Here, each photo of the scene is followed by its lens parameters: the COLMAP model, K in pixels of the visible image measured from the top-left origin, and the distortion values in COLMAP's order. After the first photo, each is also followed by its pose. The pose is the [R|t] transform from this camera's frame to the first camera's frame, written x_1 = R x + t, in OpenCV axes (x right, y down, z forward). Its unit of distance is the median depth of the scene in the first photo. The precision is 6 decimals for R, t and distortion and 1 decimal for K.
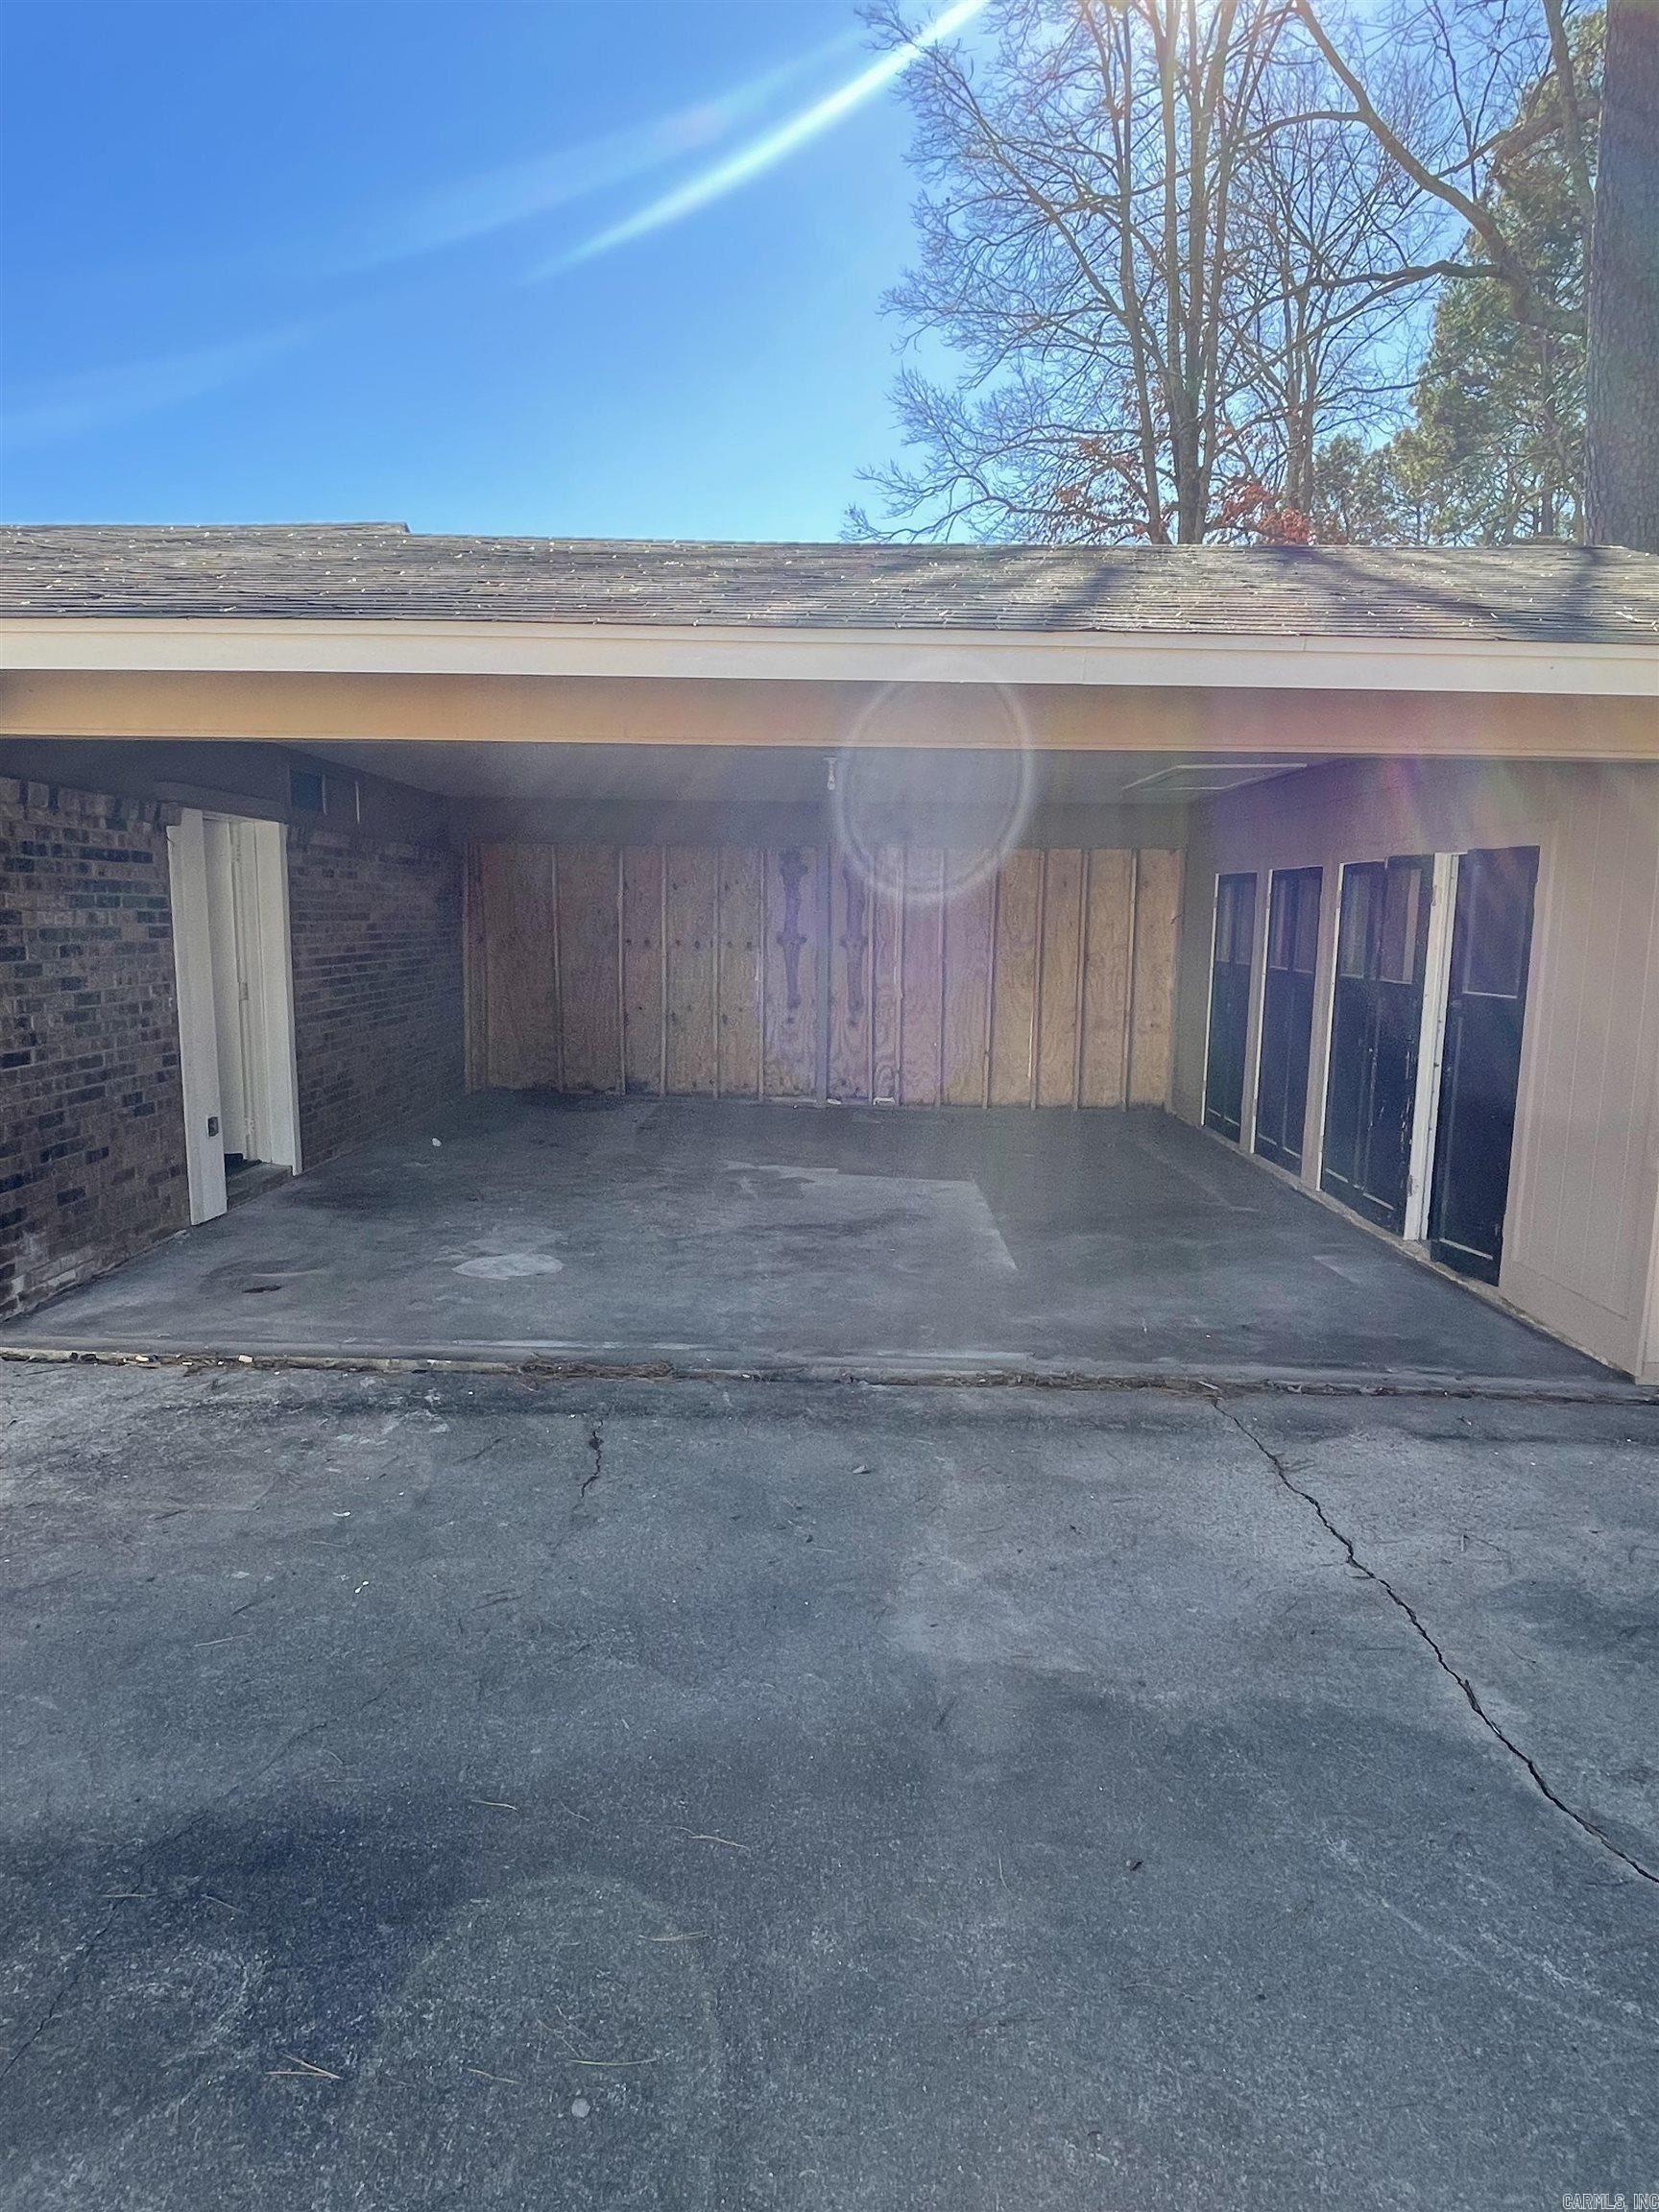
lens RADIAL K [[1285.6, 0, 826.0], [0, 1285.6, 1095.5], [0, 0, 1]] dist [0.000756, -0.004870]
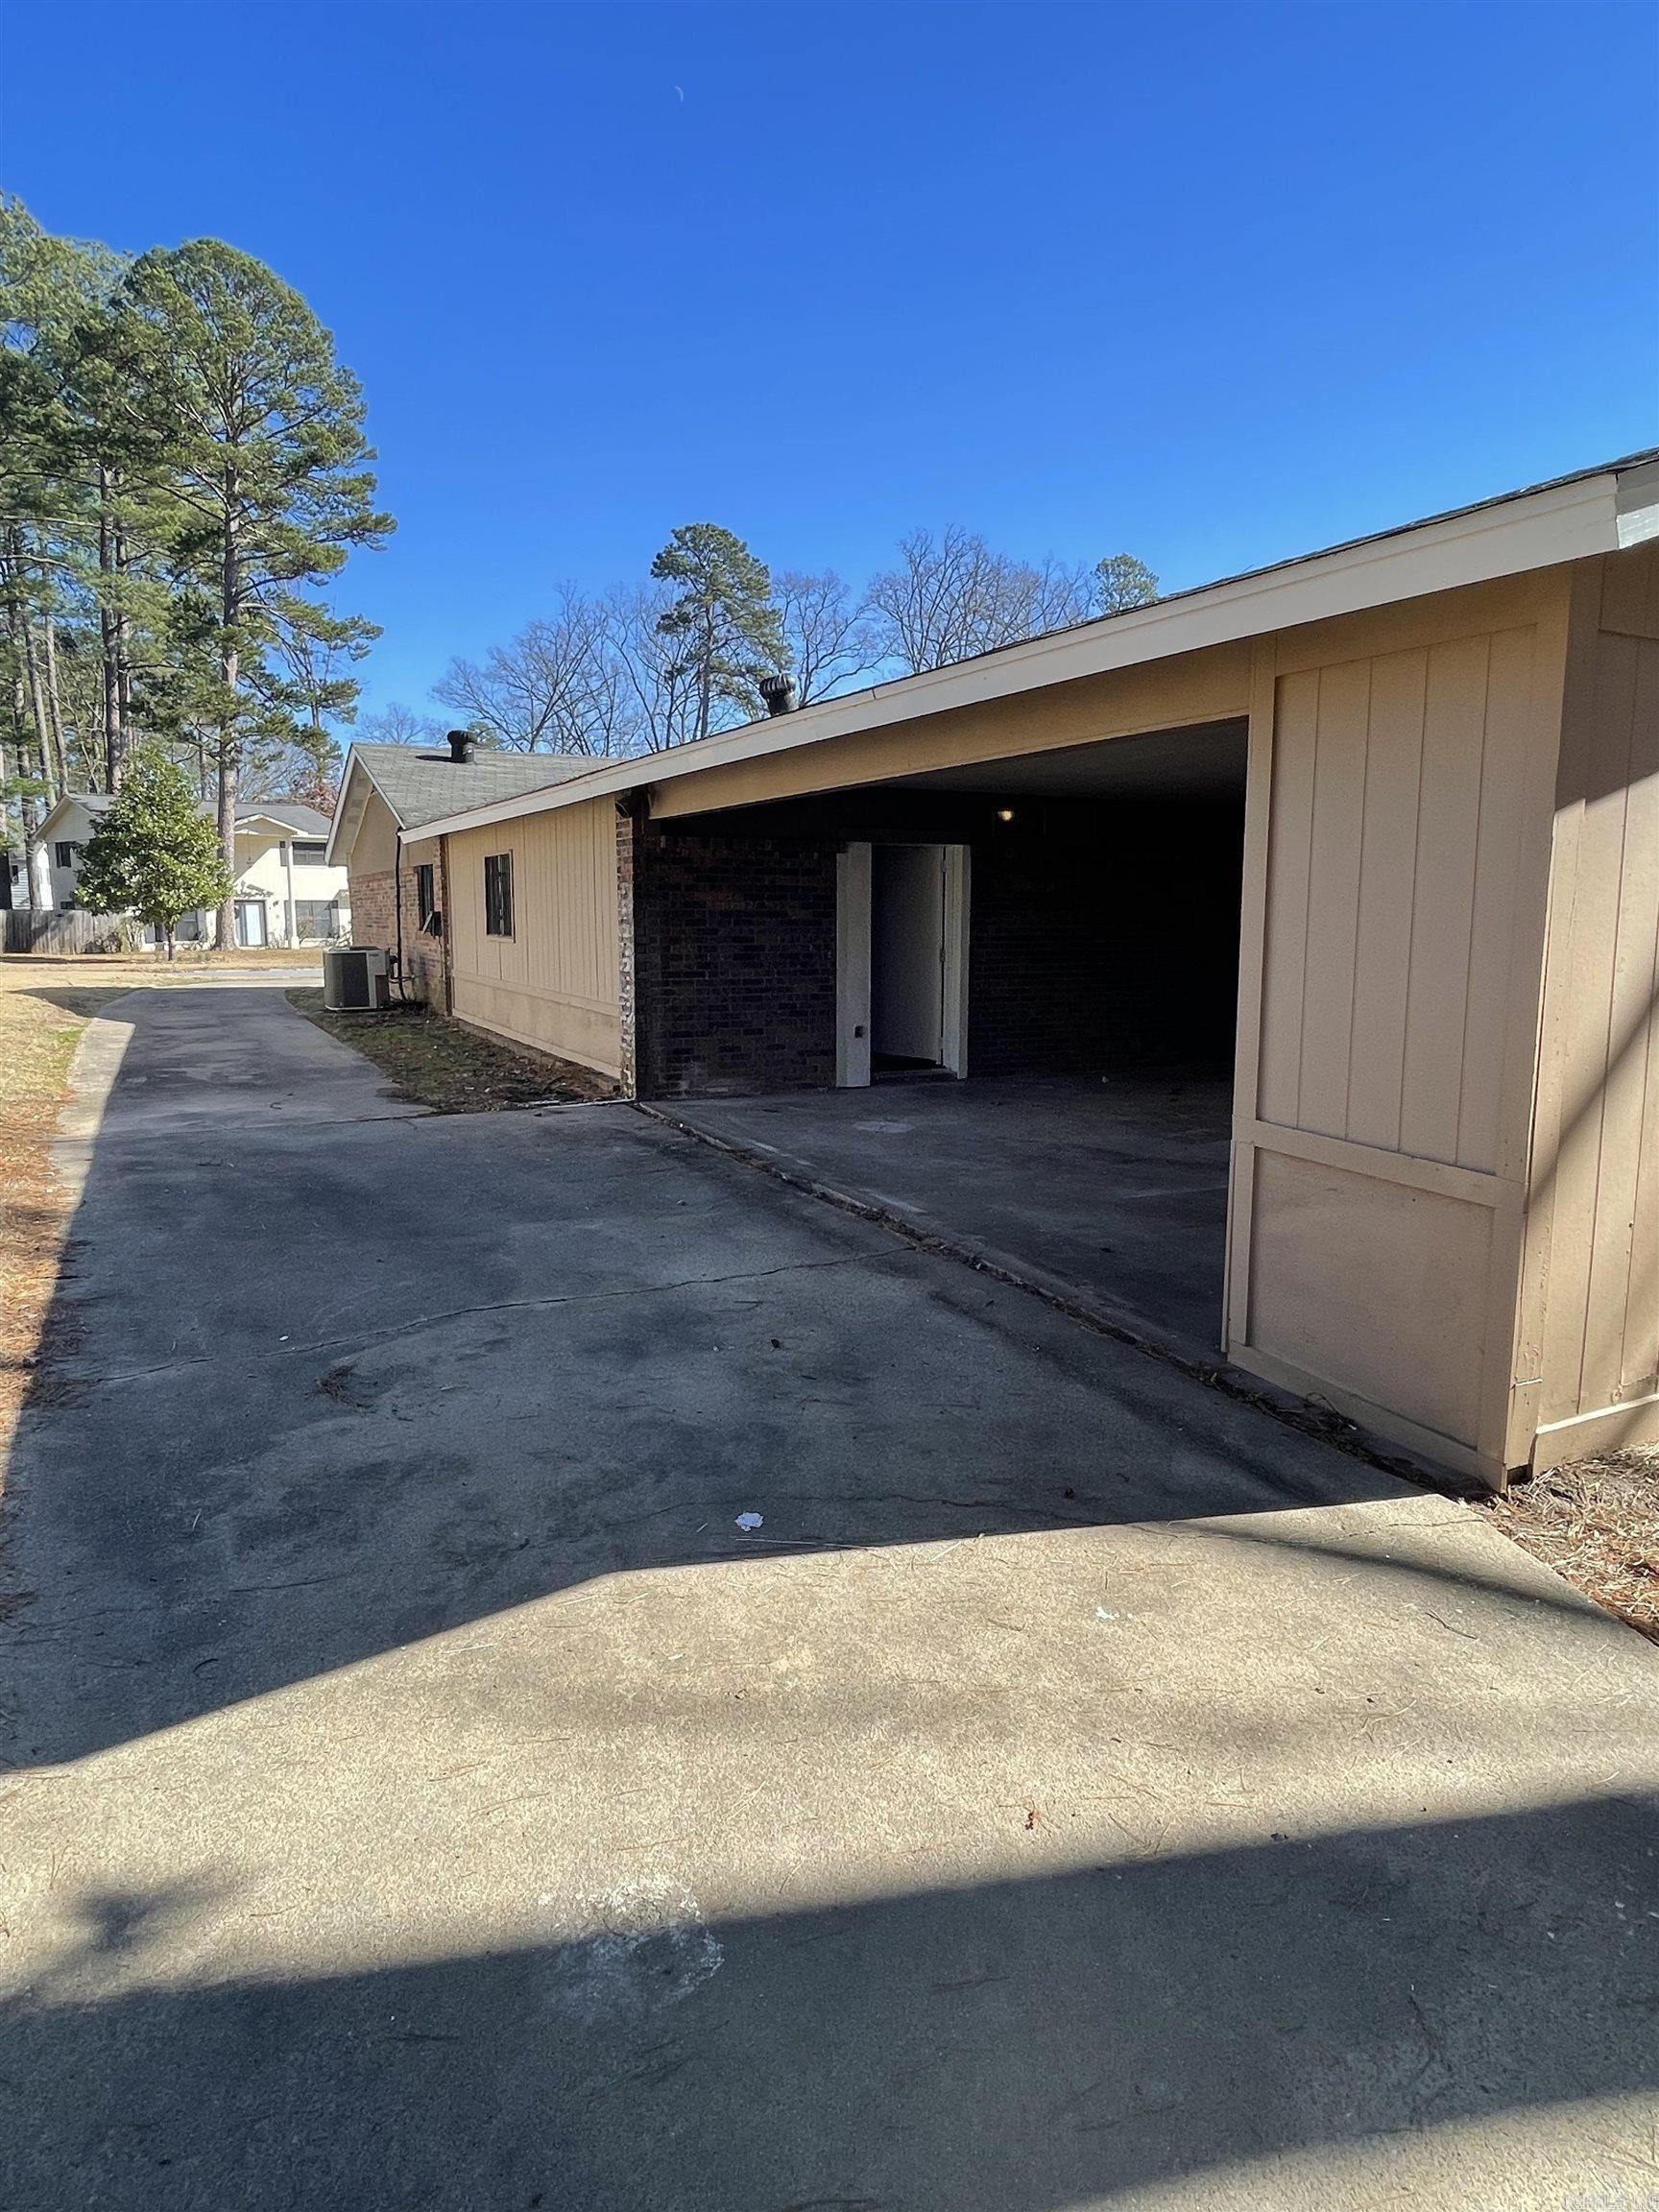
lens RADIAL K [[1285.6, 0, 826.0], [0, 1285.6, 1095.5], [0, 0, 1]] dist [0.000756, -0.004870]
pose [[0.444435, 0.113346, -0.888612, 1.232450], [-0.122038, 0.990376, 0.065290, 0.002974], [0.887460, 0.079427, 0.453990, 0.262728]]
